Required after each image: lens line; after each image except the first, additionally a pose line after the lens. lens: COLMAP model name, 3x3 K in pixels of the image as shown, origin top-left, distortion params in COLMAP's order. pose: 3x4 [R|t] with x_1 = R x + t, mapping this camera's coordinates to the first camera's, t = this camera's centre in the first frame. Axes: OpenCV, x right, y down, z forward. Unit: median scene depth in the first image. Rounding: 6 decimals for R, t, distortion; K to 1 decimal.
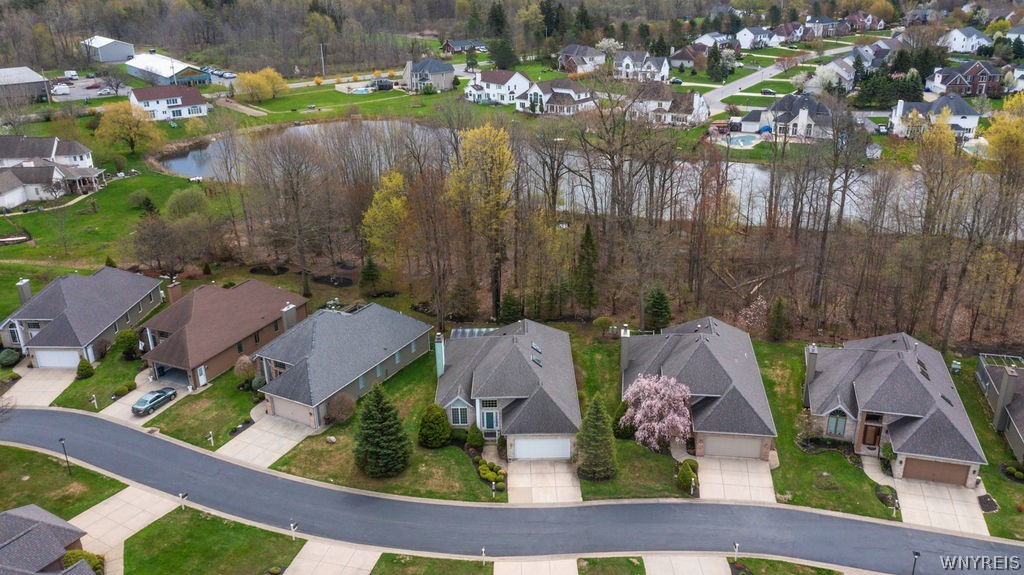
lens RADIAL K [[821.7, 0, 546.4], [0, 821.7, 288.7], [0, 0, 1]] dist [-0.019145, 0.019348]
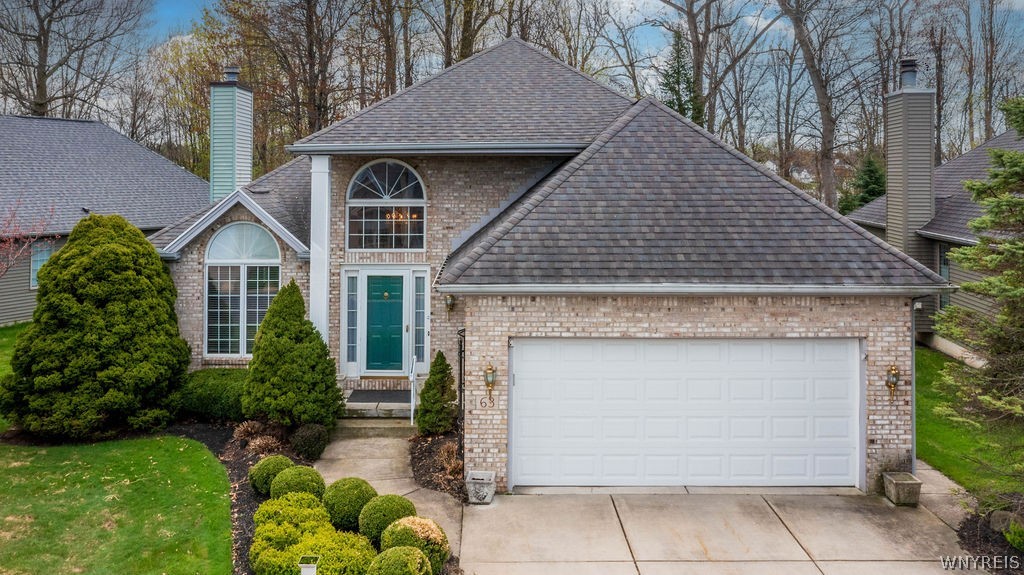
lens RADIAL K [[821.7, 0, 507.2], [0, 821.7, 207.9], [0, 0, 1]] dist [-0.019145, 0.019348]
pose [[0.999800, 0.006359, -0.018937, -0.035407], [-0.013177, 0.922447, -0.385899, 0.211423], [0.015014, 0.386071, 0.922347, 0.803706]]
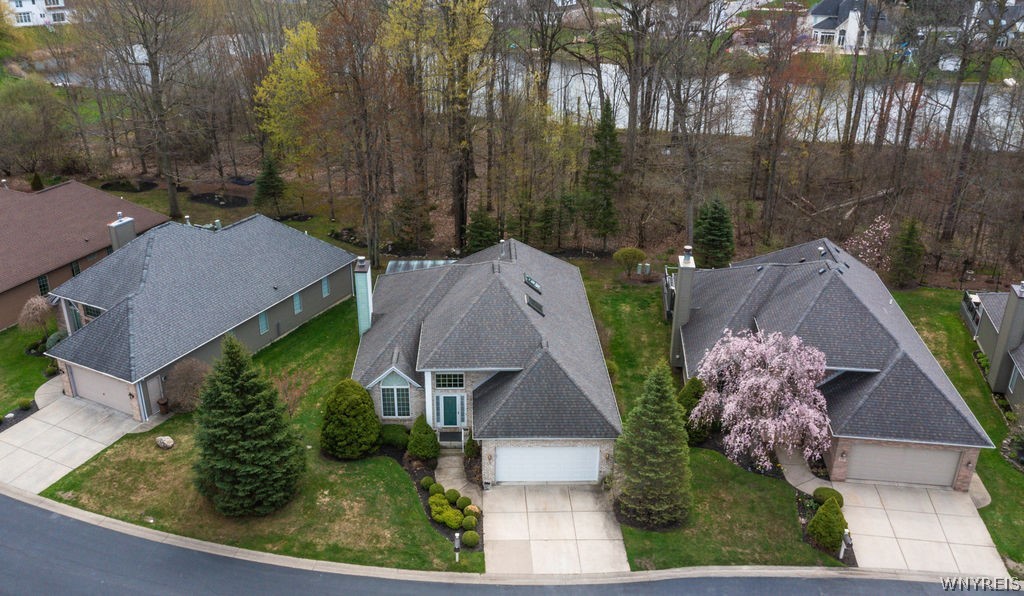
lens RADIAL K [[846.1, 0, 515.0], [0, 846.1, 301.2], [0, 0, 1]] dist [-0.013584, 0.003017]
pose [[0.999871, 0.011807, 0.010930, -0.032219], [-0.012231, 0.999144, 0.039525, 0.063313], [-0.010454, -0.039653, 0.999159, 0.431175]]
